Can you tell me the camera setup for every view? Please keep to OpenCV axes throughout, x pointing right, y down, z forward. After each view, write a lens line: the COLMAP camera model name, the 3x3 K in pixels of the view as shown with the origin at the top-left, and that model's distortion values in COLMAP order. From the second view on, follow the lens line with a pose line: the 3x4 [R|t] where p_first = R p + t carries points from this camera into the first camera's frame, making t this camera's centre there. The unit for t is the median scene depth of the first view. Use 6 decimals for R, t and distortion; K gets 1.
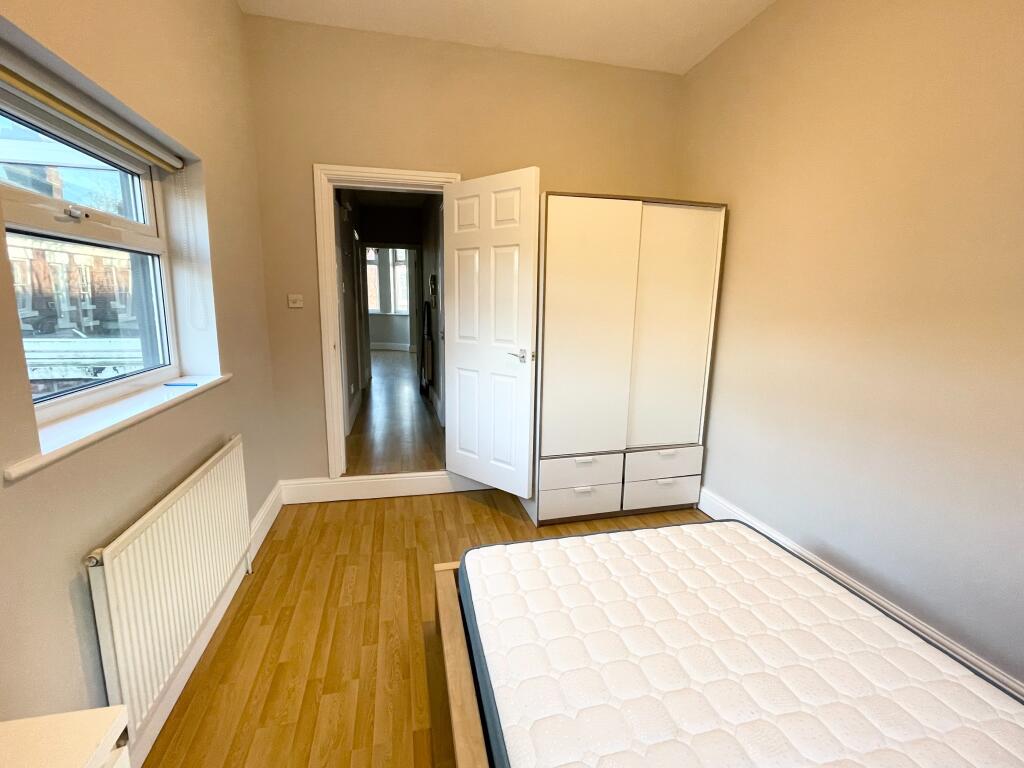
lens RADIAL K [[465.4, 0, 504.7], [0, 465.4, 382.1], [0, 0, 1]] dist [0.012440, -0.000079]
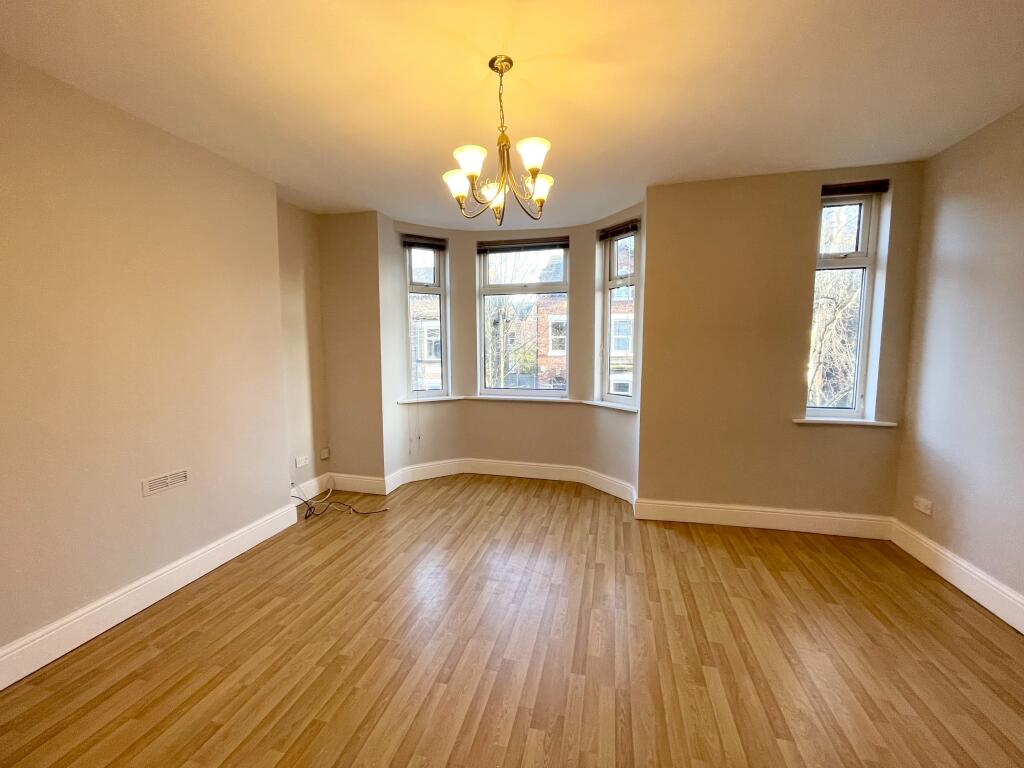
lens RADIAL K [[410.9, 0, 509.1], [0, 410.9, 383.2], [0, 0, 1]] dist [-0.002114, 0.000470]
pose [[0.887601, 0.014756, -0.460376, -0.471111], [-0.054660, 0.995799, -0.073467, -0.436616], [0.457358, 0.090374, 0.884679, 2.123819]]
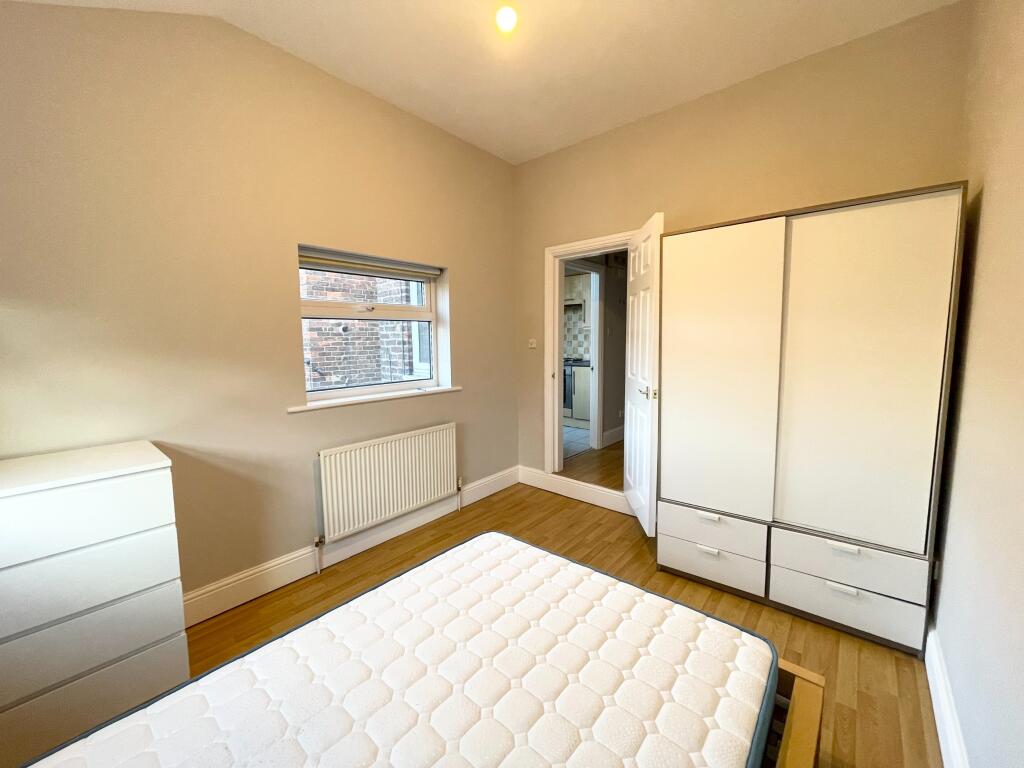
lens RADIAL K [[410.9, 0, 509.1], [0, 410.9, 383.2], [0, 0, 1]] dist [-0.002114, 0.000470]
pose [[0.586246, 0.065123, -0.807511, 0.541729], [-0.120535, 0.992681, -0.007451, -0.031622], [0.801116, 0.101701, 0.589805, 0.199010]]
